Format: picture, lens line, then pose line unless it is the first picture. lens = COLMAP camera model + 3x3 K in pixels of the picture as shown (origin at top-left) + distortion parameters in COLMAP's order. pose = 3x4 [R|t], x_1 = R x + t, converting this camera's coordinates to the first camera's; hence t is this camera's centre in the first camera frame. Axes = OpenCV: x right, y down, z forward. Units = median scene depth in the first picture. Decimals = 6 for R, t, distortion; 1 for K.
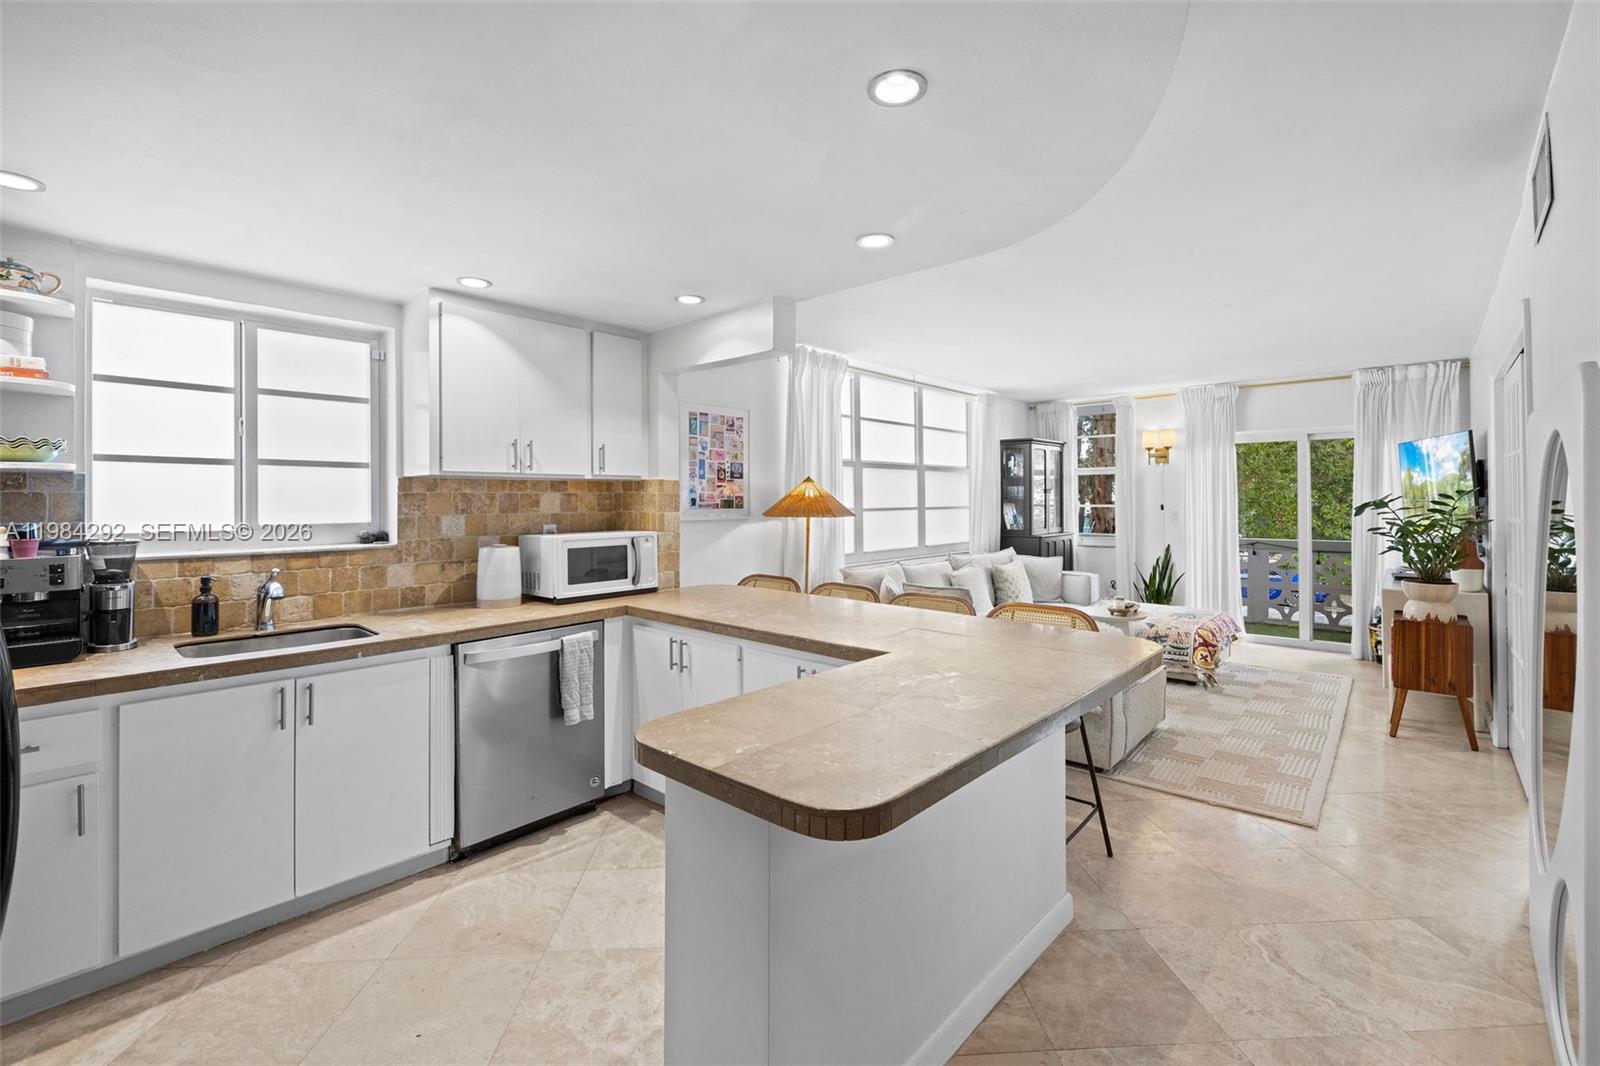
lens RADIAL K [[680.1, 0, 820.4], [0, 680.1, 501.5], [0, 0, 1]] dist [-0.000207, -0.000202]
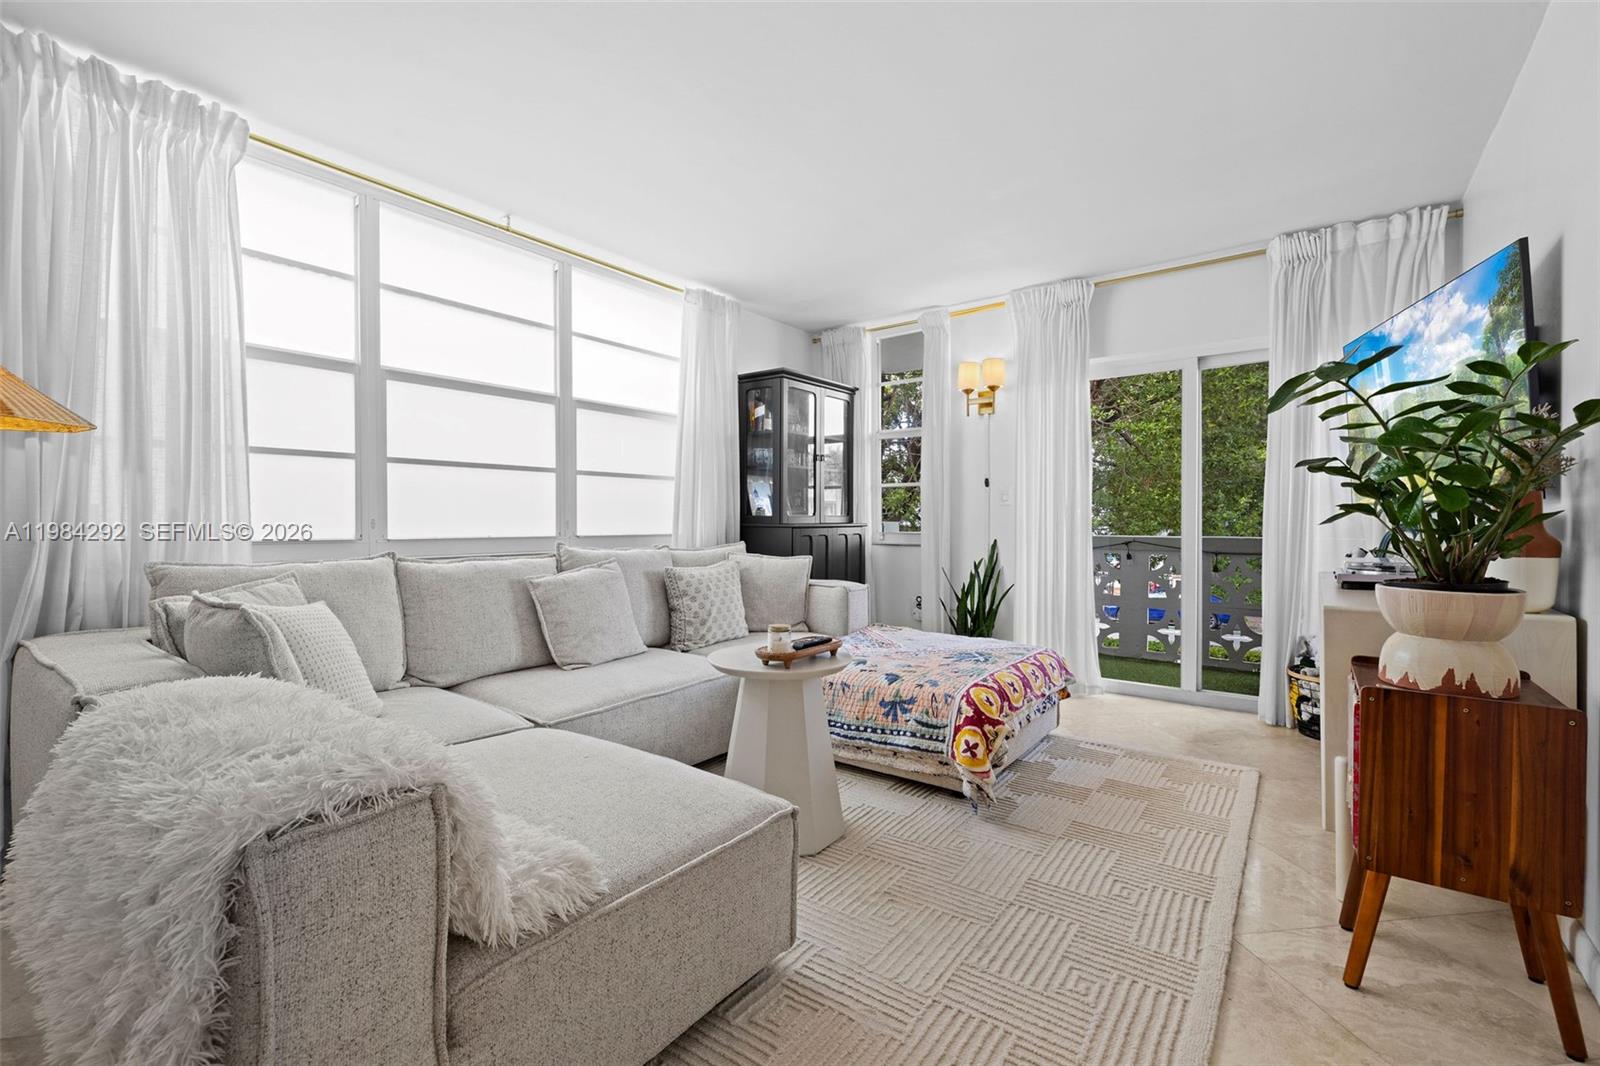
lens RADIAL K [[680.9, 0, 814.2], [0, 680.9, 529.7], [0, 0, 1]] dist [0.000814, 0.000041]
pose [[0.996842, 0.006450, 0.079143, 0.451868], [-0.007217, 0.999930, 0.009416, 0.076387], [-0.079077, -0.009957, 0.996819, 0.575532]]
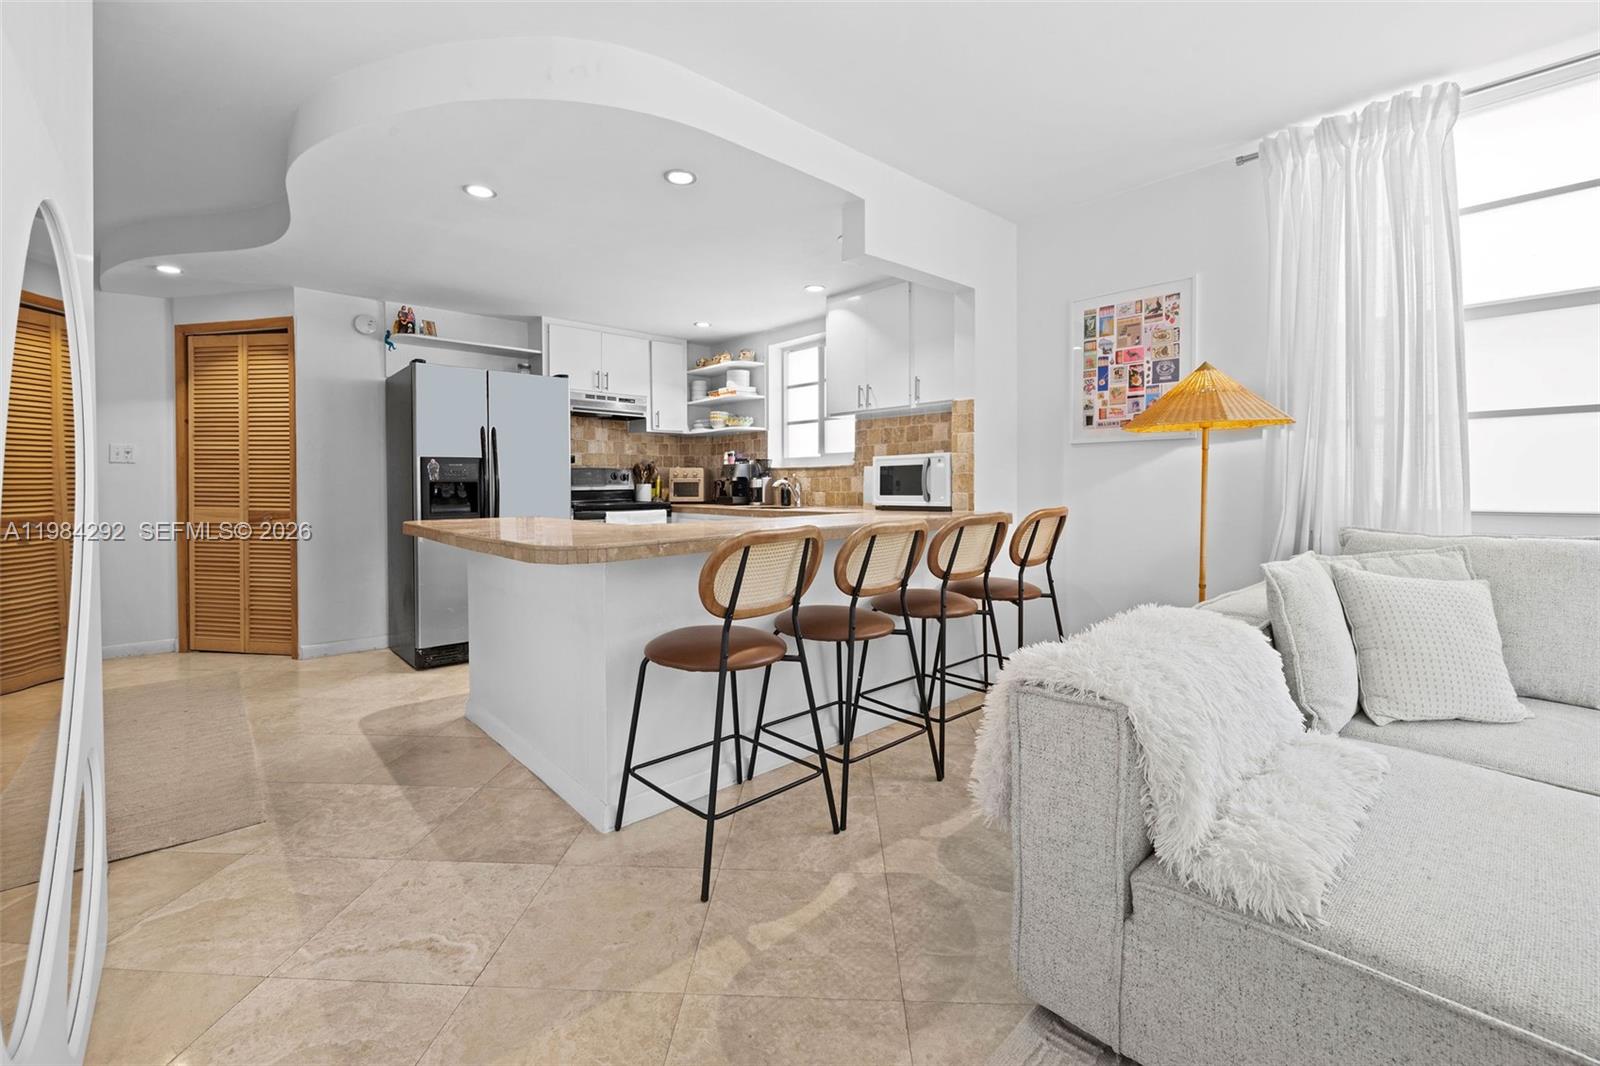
lens RADIAL K [[683.3, 0, 779.1], [0, 683.3, 492.0], [0, 0, 1]] dist [-0.002191, 0.000139]
pose [[-0.128905, 0.016567, -0.991519, 0.644506], [0.004674, 0.999859, 0.016098, 0.068198], [0.991646, -0.002559, -0.128964, 0.698223]]
